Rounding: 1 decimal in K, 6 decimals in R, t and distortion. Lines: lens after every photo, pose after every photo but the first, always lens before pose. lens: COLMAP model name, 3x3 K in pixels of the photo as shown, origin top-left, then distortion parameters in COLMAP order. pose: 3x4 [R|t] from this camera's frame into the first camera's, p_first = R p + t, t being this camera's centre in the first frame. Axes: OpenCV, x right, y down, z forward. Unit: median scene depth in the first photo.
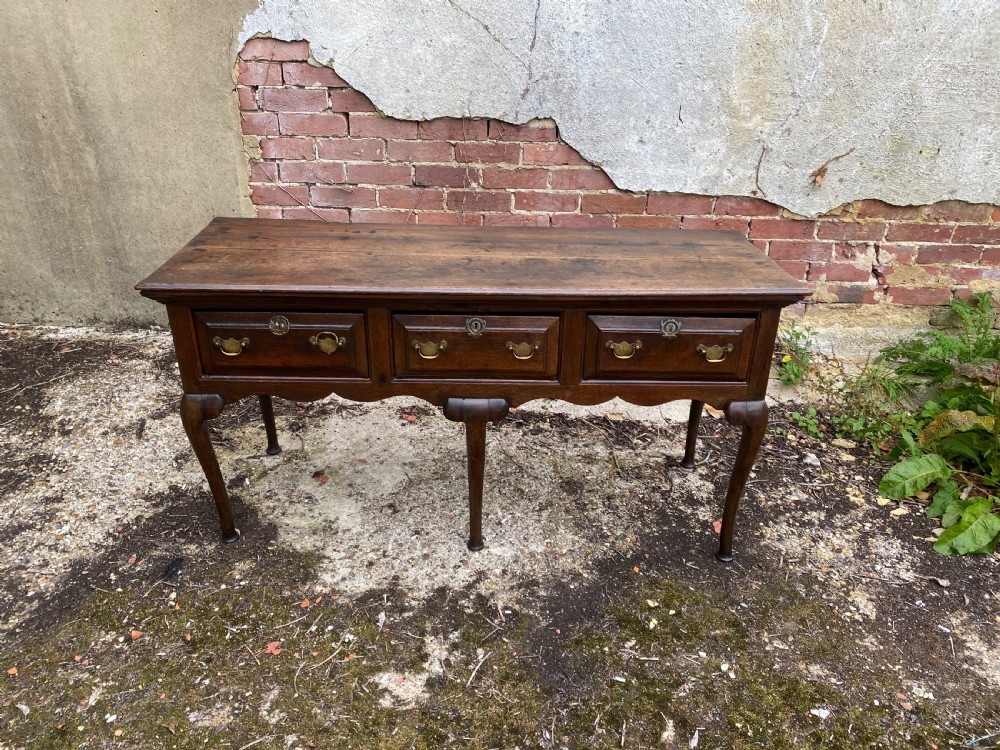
lens RADIAL K [[762.5, 0, 503.1], [0, 762.5, 375.9], [0, 0, 1]] dist [0.033459, -0.035618]
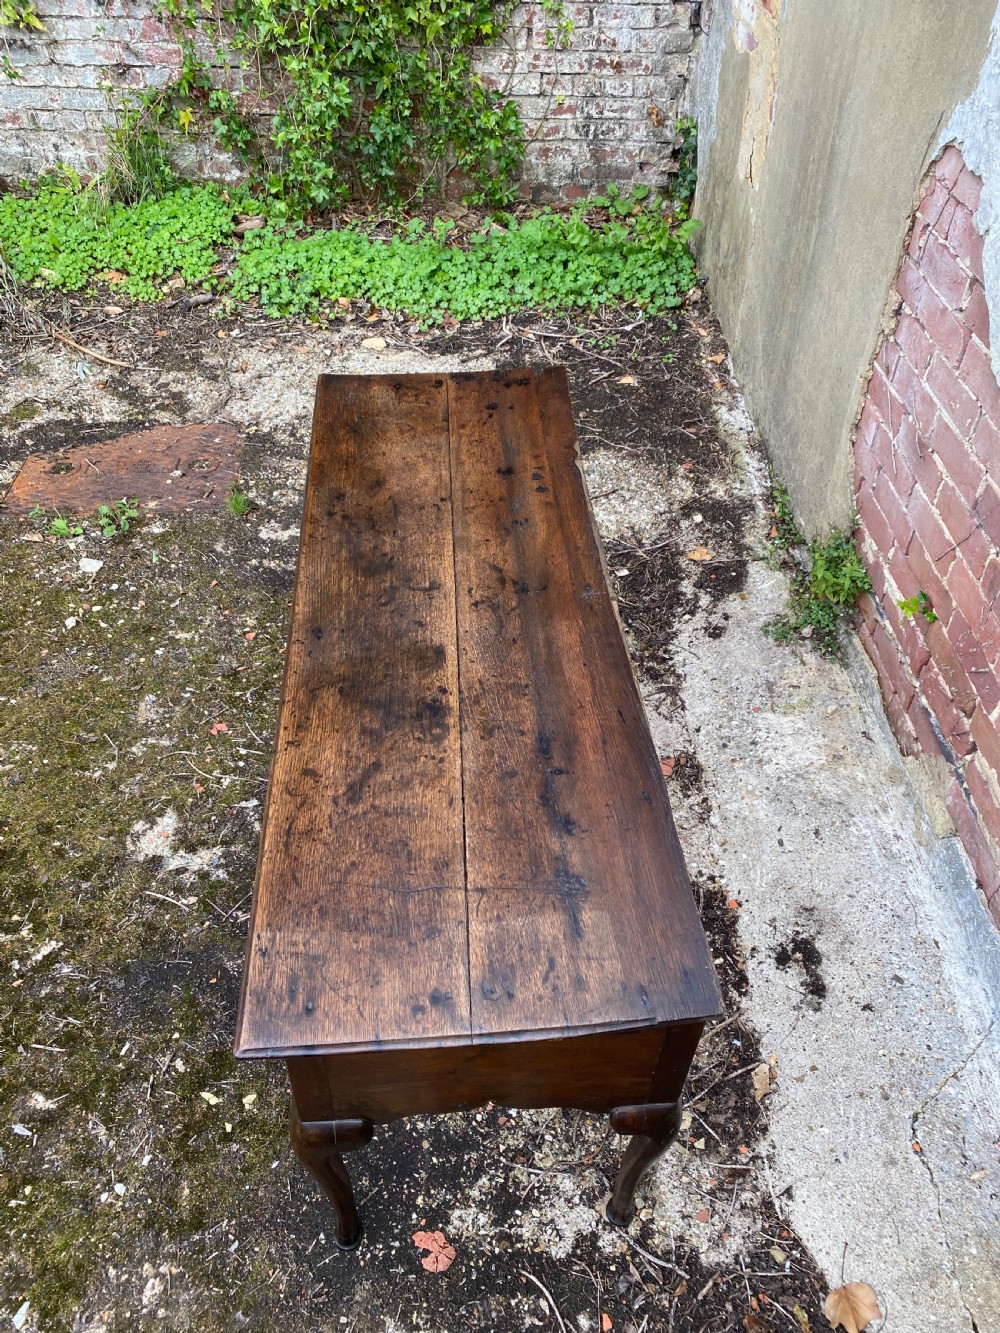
lens RADIAL K [[1019.7, 0, 511.9], [0, 1019.7, 659.1], [0, 0, 1]] dist [0.018884, -0.012119]
pose [[0.076771, 0.672931, -0.735710, 0.523660], [-0.465711, 0.676650, 0.570314, -0.521364], [0.881601, 0.298845, 0.365338, 0.616588]]
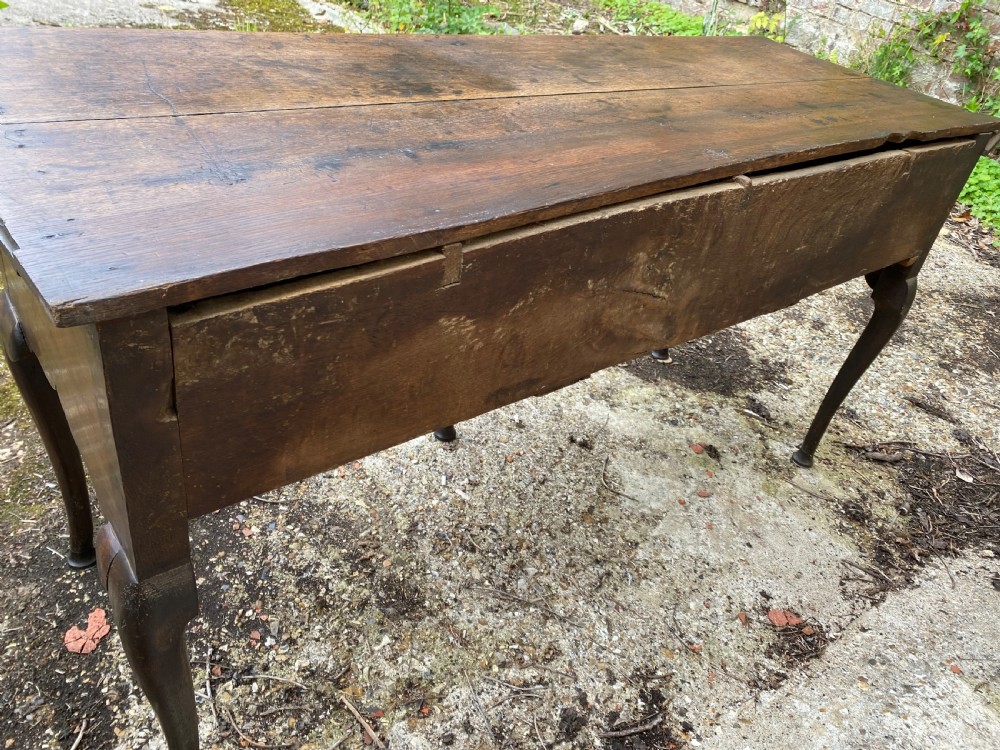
lens RADIAL K [[765.0, 0, 502.1], [0, 765.0, 369.4], [0, 0, 1]] dist [0.018884, -0.012119]
pose [[-0.773211, 0.237556, -0.587972, 0.316517], [-0.440262, 0.466228, 0.767334, -0.375464], [0.456414, 0.852173, -0.255906, 1.052420]]
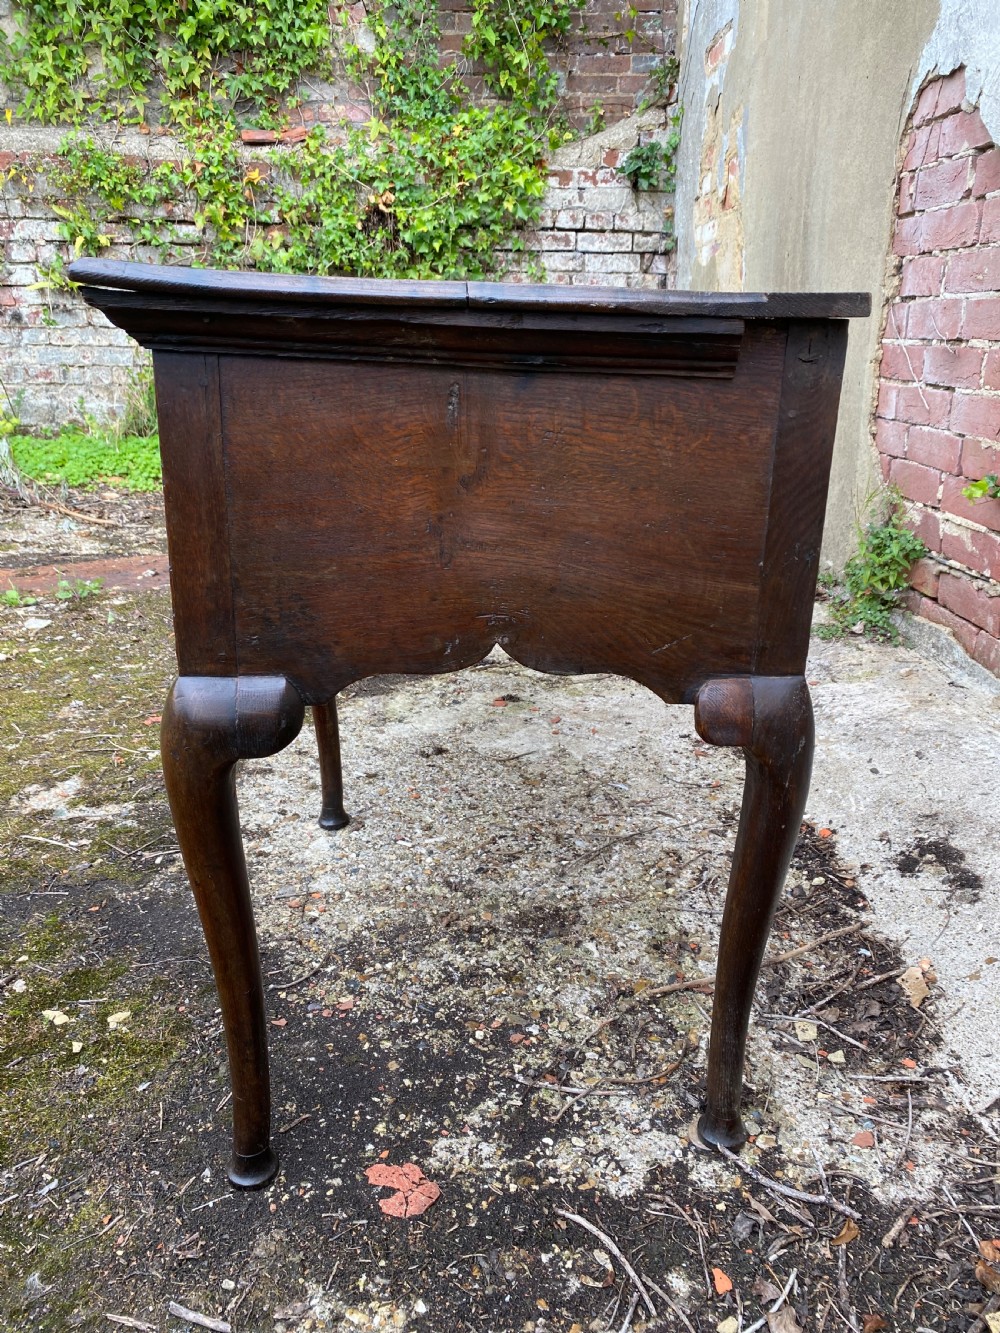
lens RADIAL K [[1022.1, 0, 510.4], [0, 1022.1, 653.5], [0, 0, 1]] dist [0.011573, -0.000374]
pose [[0.089374, 0.293537, -0.951761, 0.598314], [-0.450690, 0.864075, 0.224172, -0.105015], [0.888195, 0.408914, 0.209520, 0.818386]]
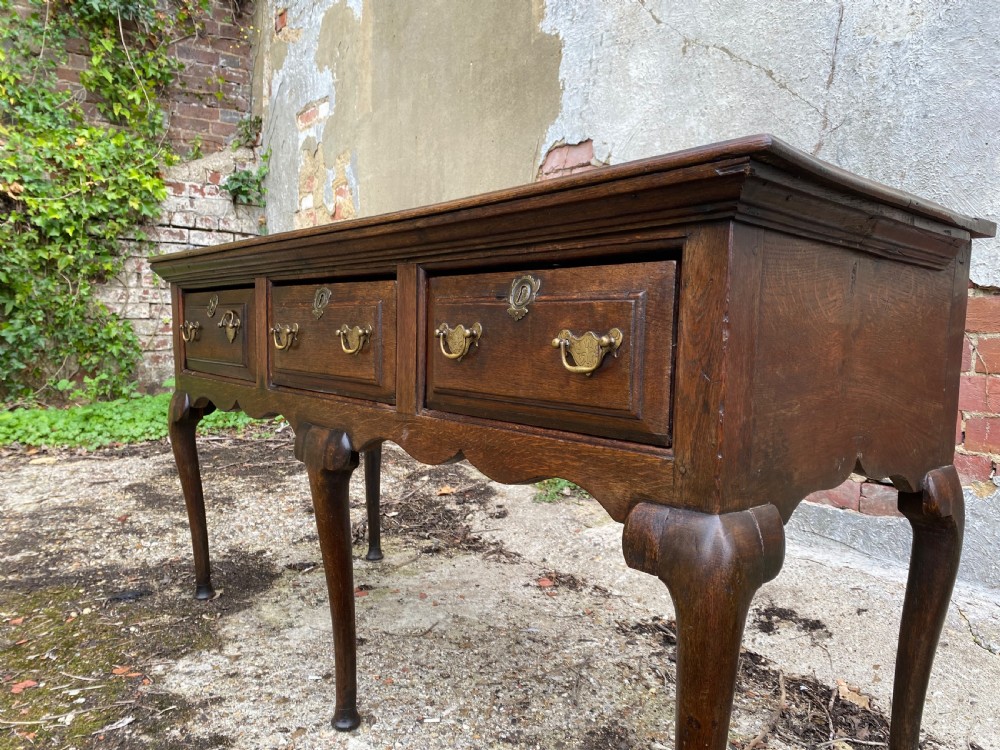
lens RADIAL K [[768.5, 0, 504.7], [0, 768.5, 383.7], [0, 0, 1]] dist [0.010347, -0.002095]
pose [[0.646118, 0.056018, -0.761179, 0.427627], [-0.345676, 0.910631, -0.226407, 0.070807], [0.680470, 0.409406, 0.607739, 0.560000]]
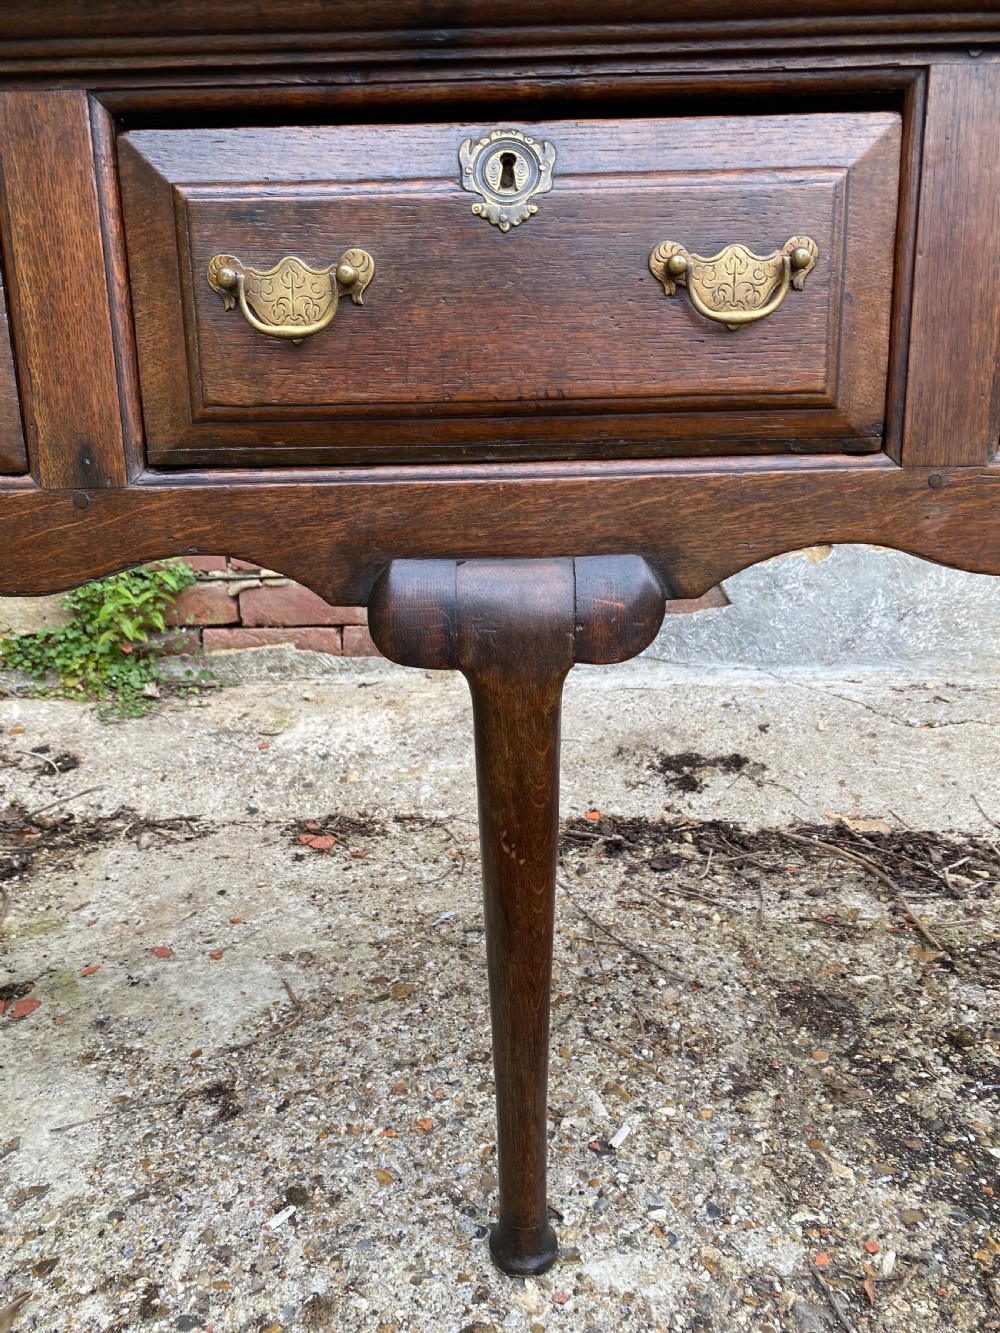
lens RADIAL K [[1024.5, 0, 497.2], [0, 1024.5, 670.0], [0, 0, 1]] dist [0.024294, -0.057355]
pose [[0.999312, -0.035873, -0.009390, -0.031481], [0.032877, 0.974240, -0.223103, 0.101814], [0.017152, 0.222641, 0.974750, 0.571612]]
